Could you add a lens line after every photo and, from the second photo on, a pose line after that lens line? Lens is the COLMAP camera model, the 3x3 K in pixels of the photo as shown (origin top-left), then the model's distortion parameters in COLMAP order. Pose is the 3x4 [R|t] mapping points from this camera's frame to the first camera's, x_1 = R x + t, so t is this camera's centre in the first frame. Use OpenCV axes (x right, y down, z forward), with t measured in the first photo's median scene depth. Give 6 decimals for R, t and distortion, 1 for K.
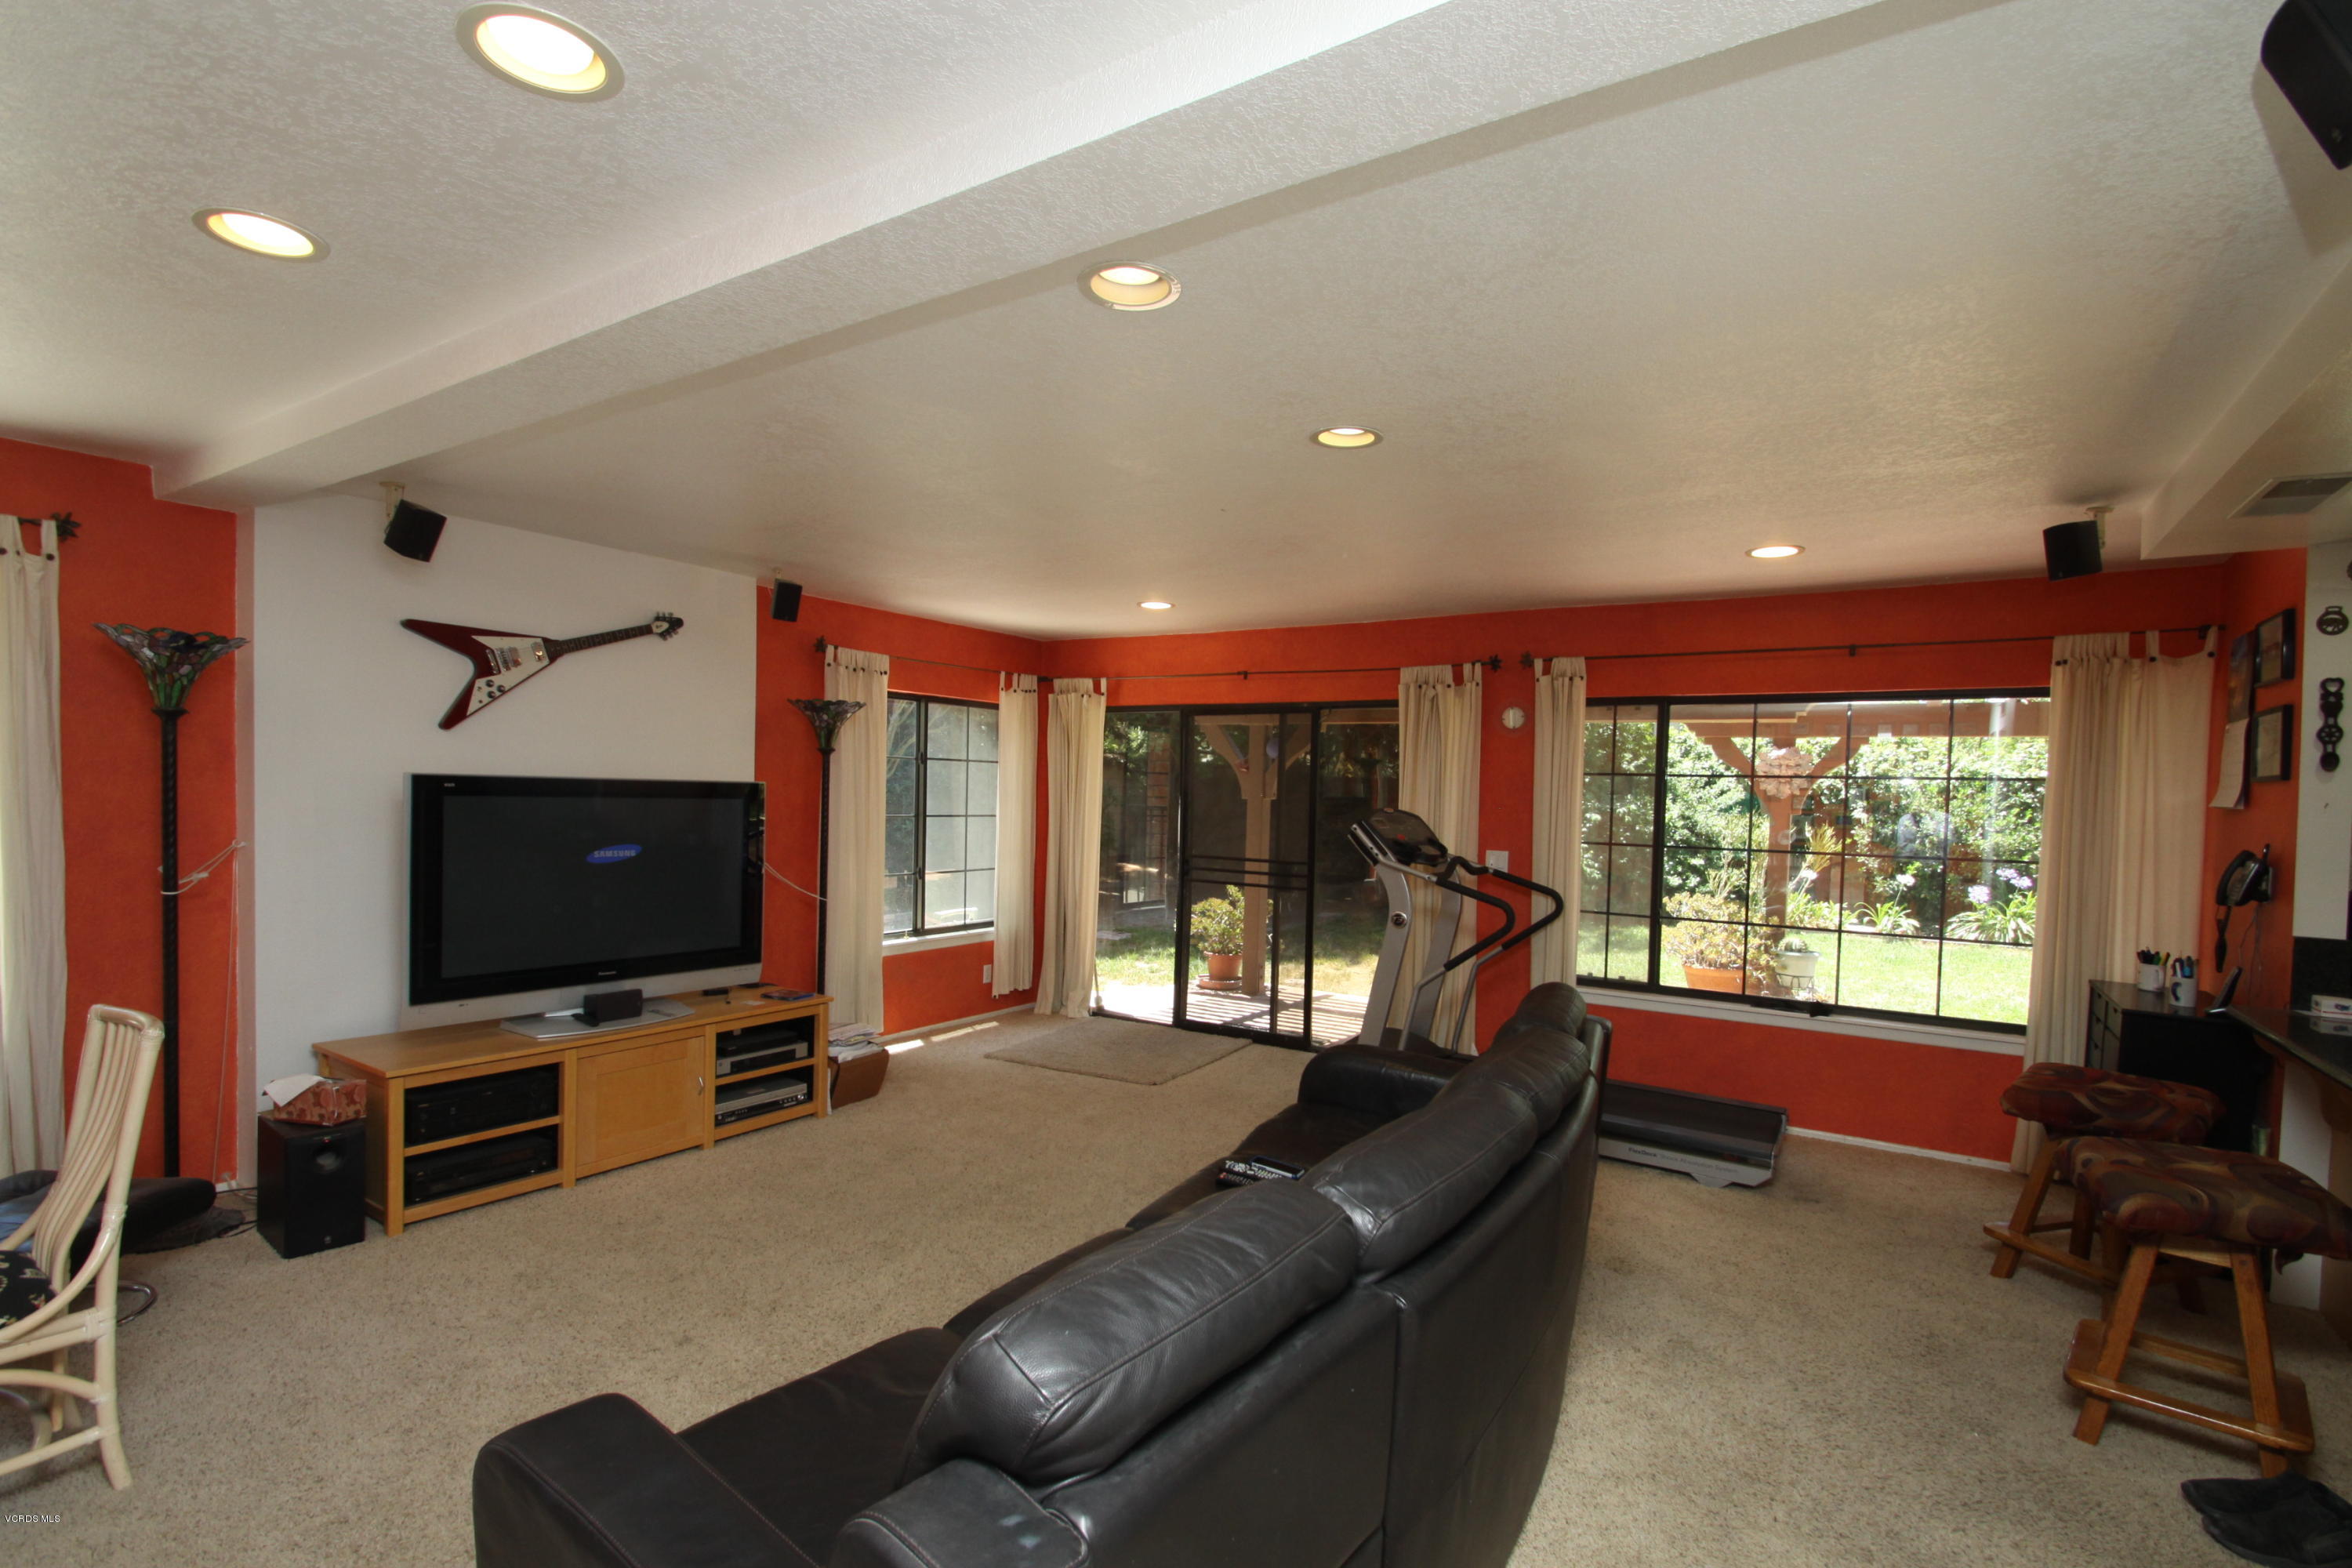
lens RADIAL K [[1094.5, 0, 1188.4], [0, 1094.5, 811.6], [0, 0, 1]] dist [0.010042, -0.015262]
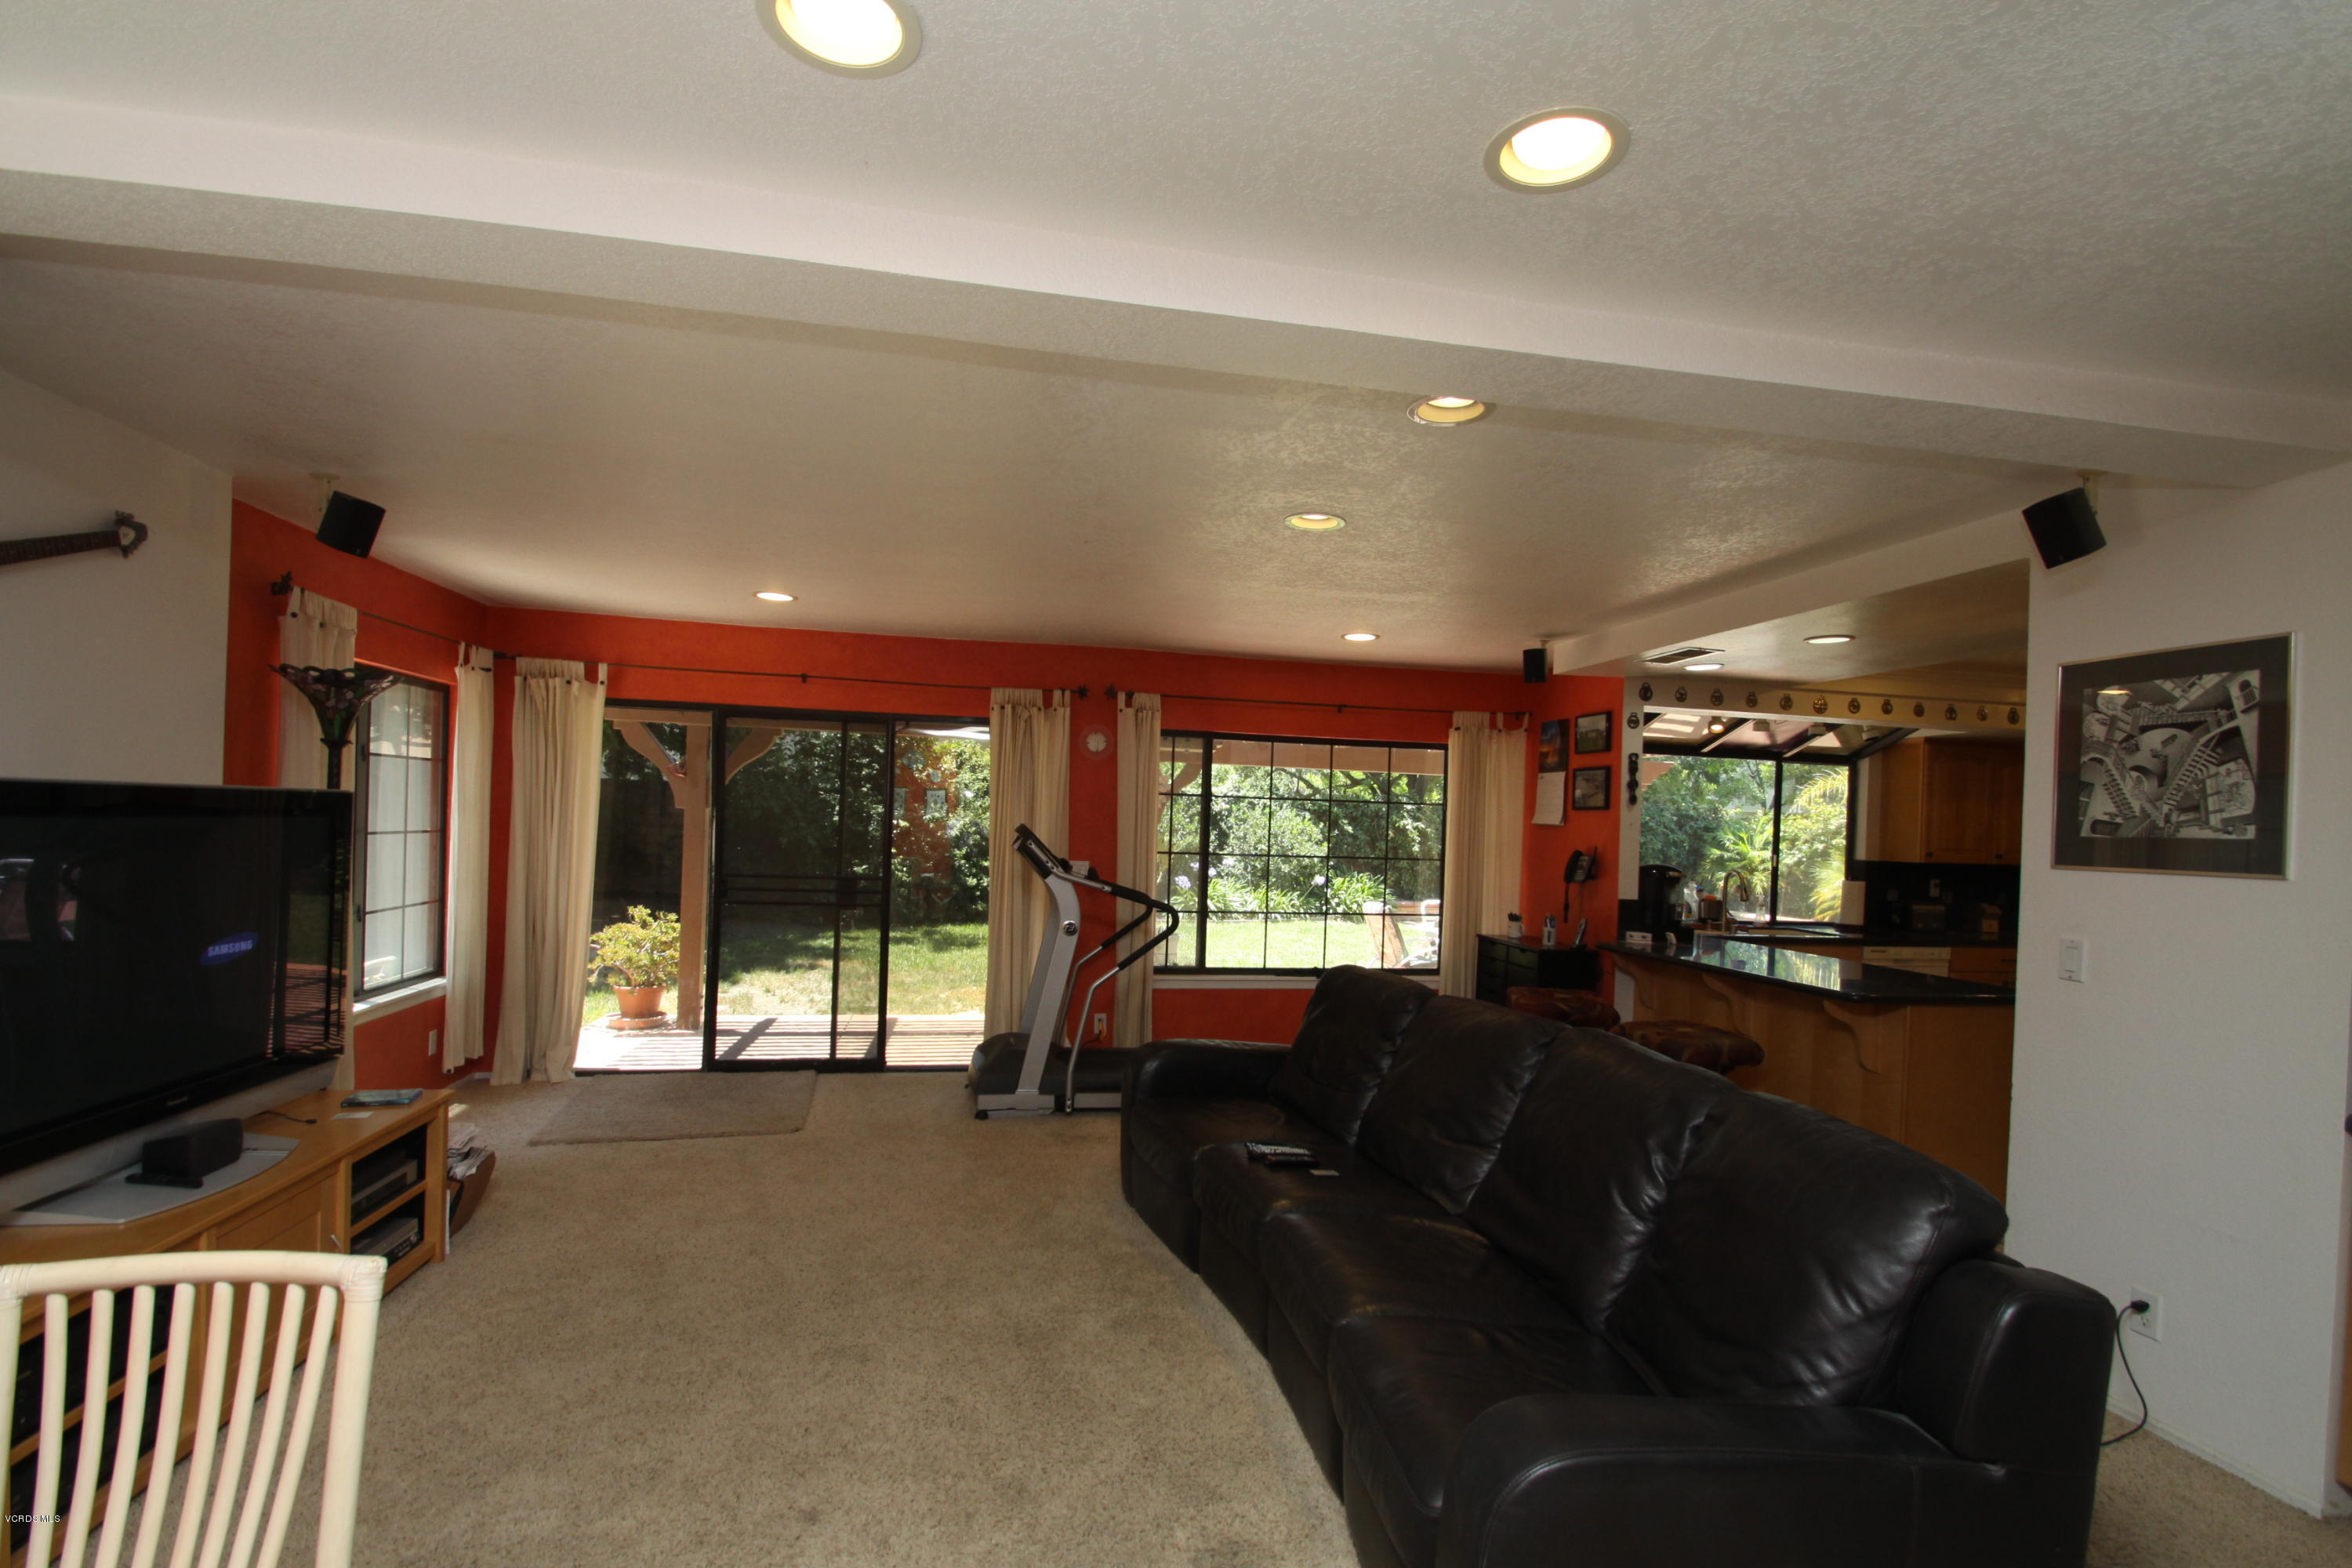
lens RADIAL K [[1094.5, 0, 1187.1], [0, 1094.5, 815.1], [0, 0, 1]] dist [0.010042, -0.015262]
pose [[0.720341, 0.001991, 0.693617, -0.400023], [-0.002671, 0.999996, -0.000096, -0.010769], [-0.693615, -0.001784, 0.720344, 0.121801]]
